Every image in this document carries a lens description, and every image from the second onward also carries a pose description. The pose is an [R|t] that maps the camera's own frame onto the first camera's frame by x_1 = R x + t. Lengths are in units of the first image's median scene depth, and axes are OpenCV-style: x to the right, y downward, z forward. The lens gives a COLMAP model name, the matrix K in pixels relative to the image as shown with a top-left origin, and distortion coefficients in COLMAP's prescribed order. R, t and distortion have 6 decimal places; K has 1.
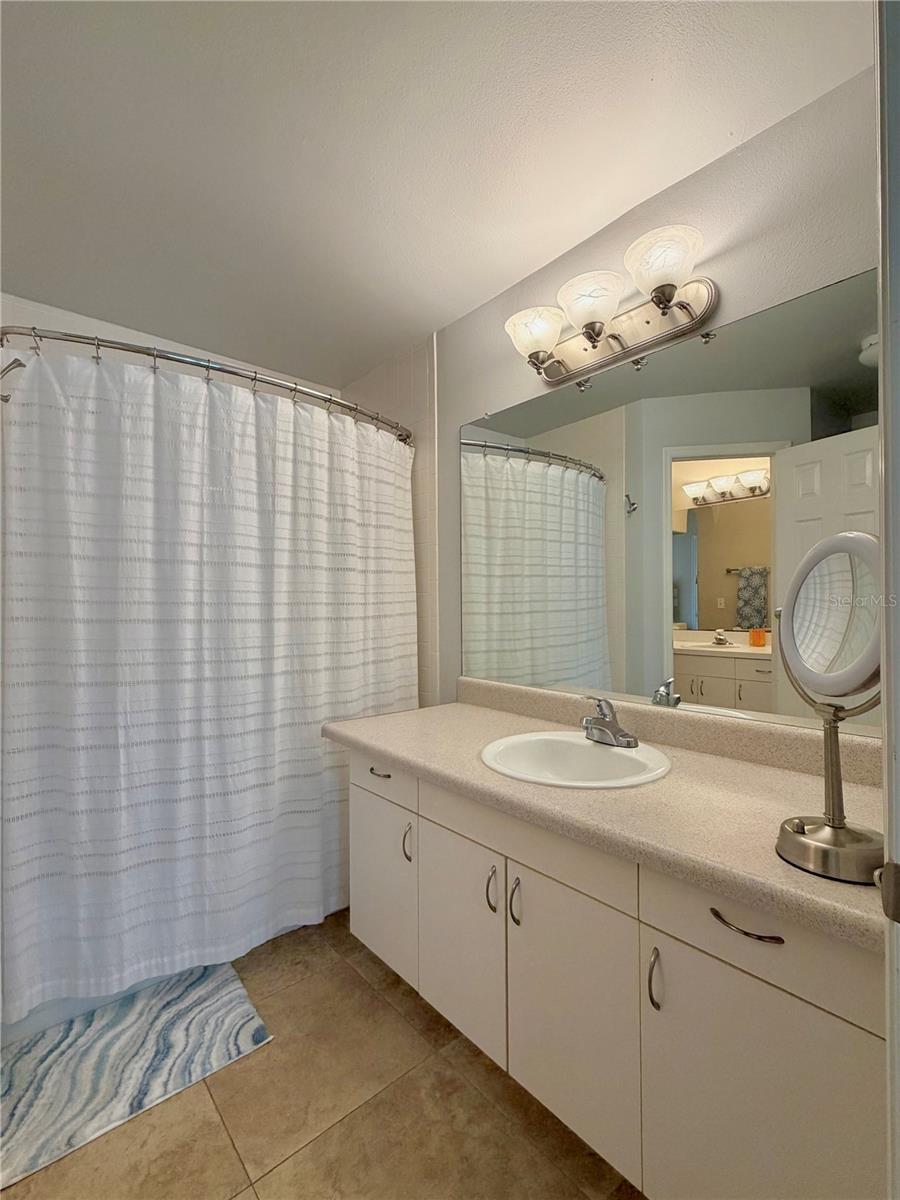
lens RADIAL K [[542.7, 0, 452.0], [0, 542.7, 601.3], [0, 0, 1]] dist [-0.000436, 0.000811]
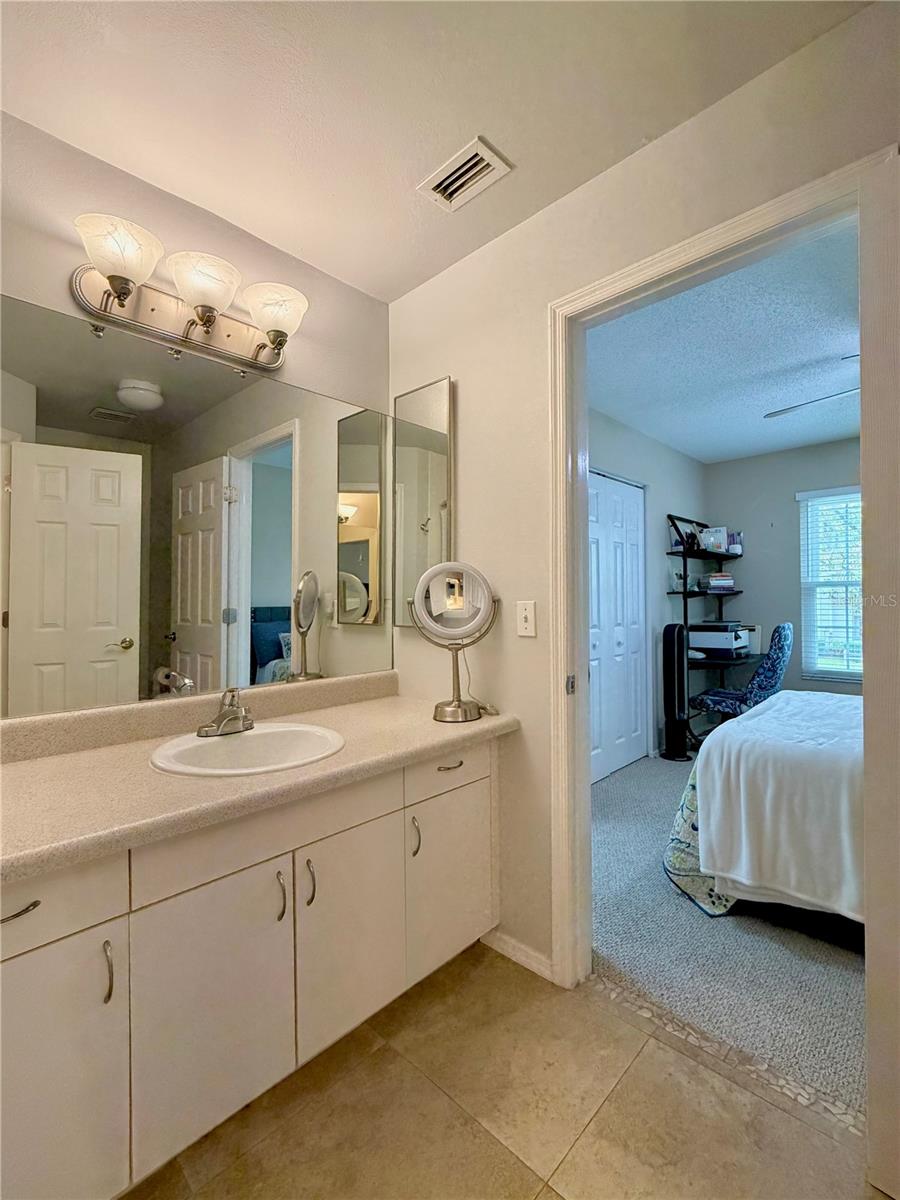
lens RADIAL K [[542.7, 0, 451.7], [0, 542.7, 594.6], [0, 0, 1]] dist [-0.000436, 0.000811]
pose [[-0.100819, 0.019505, 0.994714, -0.923870], [0.009421, 0.999782, -0.018650, 0.023236], [-0.994860, 0.007491, -0.100981, 0.804087]]
